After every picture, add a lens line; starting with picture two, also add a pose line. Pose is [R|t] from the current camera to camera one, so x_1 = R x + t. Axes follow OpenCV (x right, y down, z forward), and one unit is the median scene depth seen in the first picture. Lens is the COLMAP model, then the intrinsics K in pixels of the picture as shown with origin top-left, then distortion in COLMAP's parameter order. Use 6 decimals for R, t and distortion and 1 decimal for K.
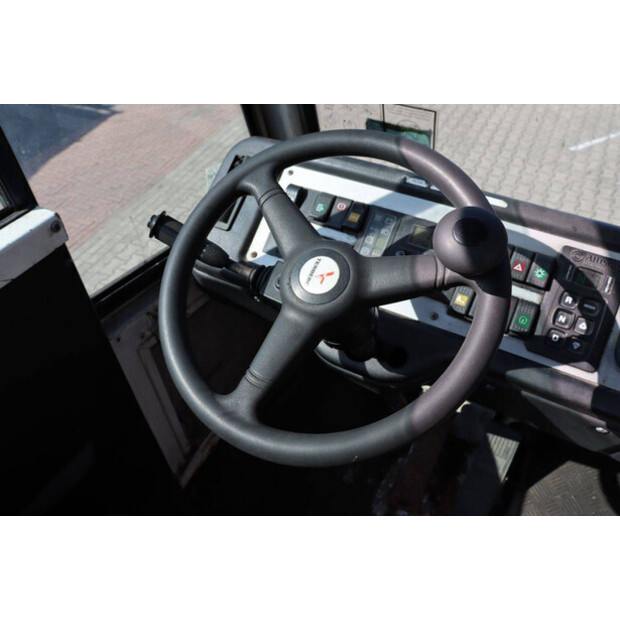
lens RADIAL K [[515.2, 0, 310.0], [0, 515.2, 310.0], [0, 0, 1]] dist [-0.177141, 0.150047]
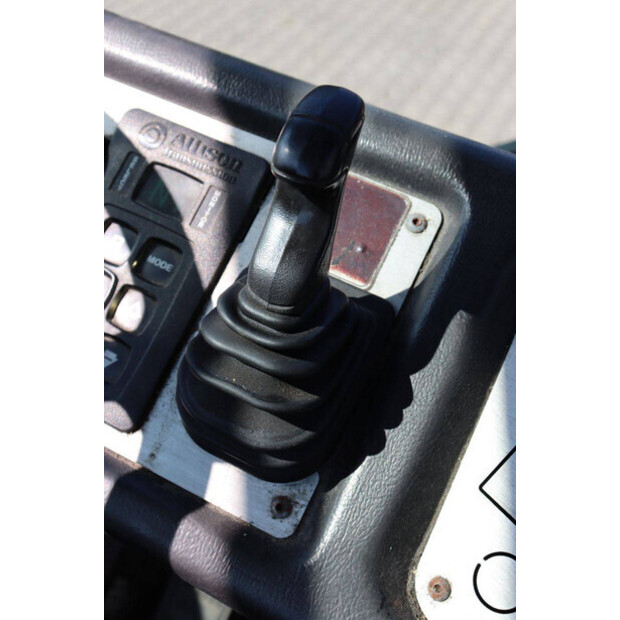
lens RADIAL K [[810.6, 0, 303.1], [0, 810.6, 309.4], [0, 0, 1]] dist [-0.000919, 0.133756]
pose [[0.990938, 0.076502, 0.110406, 0.596080], [-0.076466, 0.997062, -0.004570, 0.023414], [-0.110431, -0.003913, 0.993876, 0.343618]]
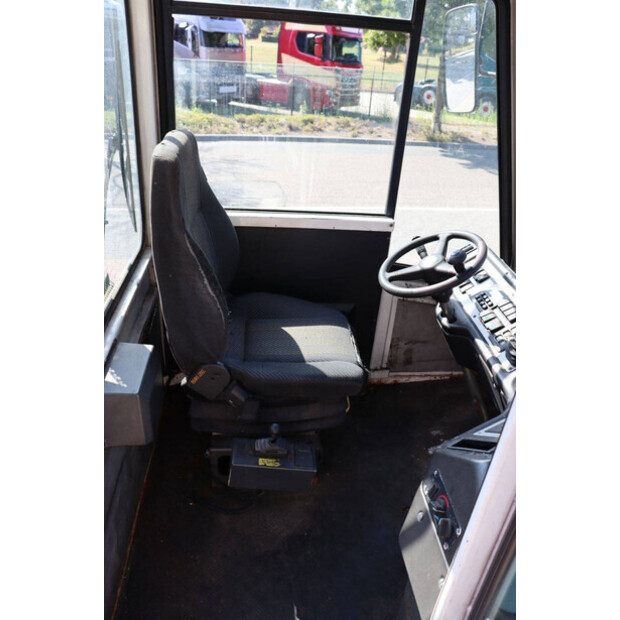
lens RADIAL K [[529.0, 0, 310.0], [0, 529.0, 310.0], [0, 0, 1]] dist [-0.119583, 0.005537]
pose [[0.568126, 0.483333, -0.666050, 1.594317], [-0.643589, 0.765345, 0.006421, 0.530155], [0.512861, 0.425014, 0.745879, -1.431628]]
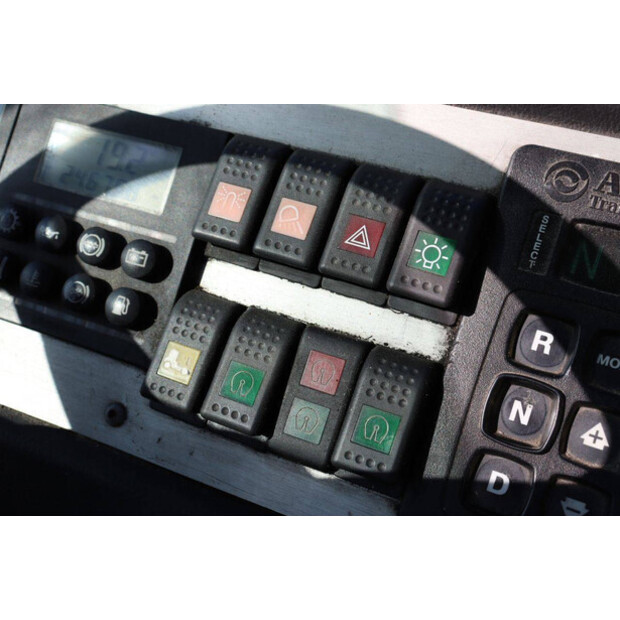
lens RADIAL K [[832.4, 0, 310.0], [0, 832.4, 310.0], [0, 0, 1]] dist [-0.031561, 0.095117]
pose [[0.995847, -0.083665, 0.035911, 0.373138], [0.081637, 0.995164, 0.054630, -0.073781], [-0.040308, -0.051471, 0.997861, 0.535296]]
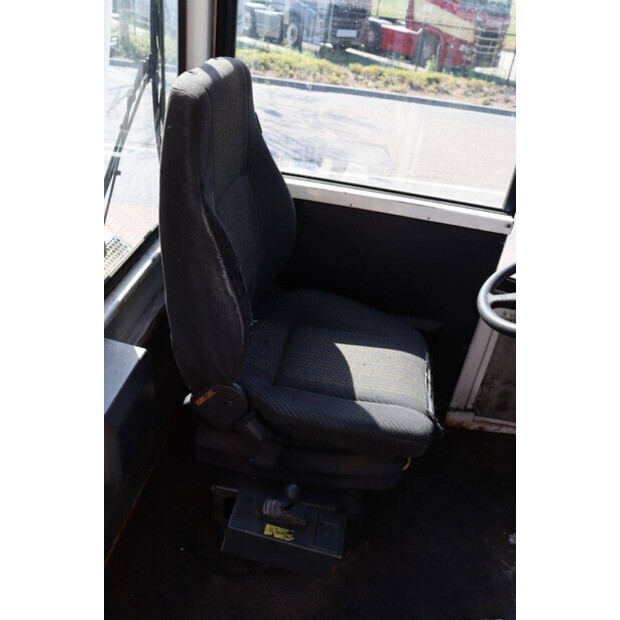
lens RADIAL K [[585.7, 0, 310.0], [0, 585.7, 310.0], [0, 0, 1]] dist [-0.089037, 0.023159]
pose [[0.372642, 0.583071, -0.721918, 1.216961], [-0.742592, 0.653900, 0.144821, 0.359686], [0.556503, 0.482124, 0.676654, -1.035005]]
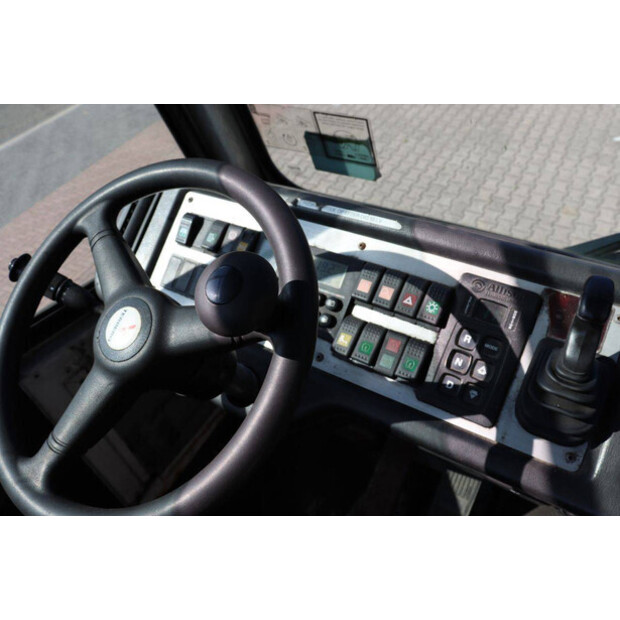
lens RADIAL K [[515.2, 0, 310.0], [0, 515.2, 310.0], [0, 0, 1]] dist [-0.177141, 0.150047]
pose [[0.994432, -0.024291, -0.102539, 0.343859], [0.023452, 0.999681, -0.009380, -0.066370], [0.102734, 0.006923, 0.994685, 0.122037]]
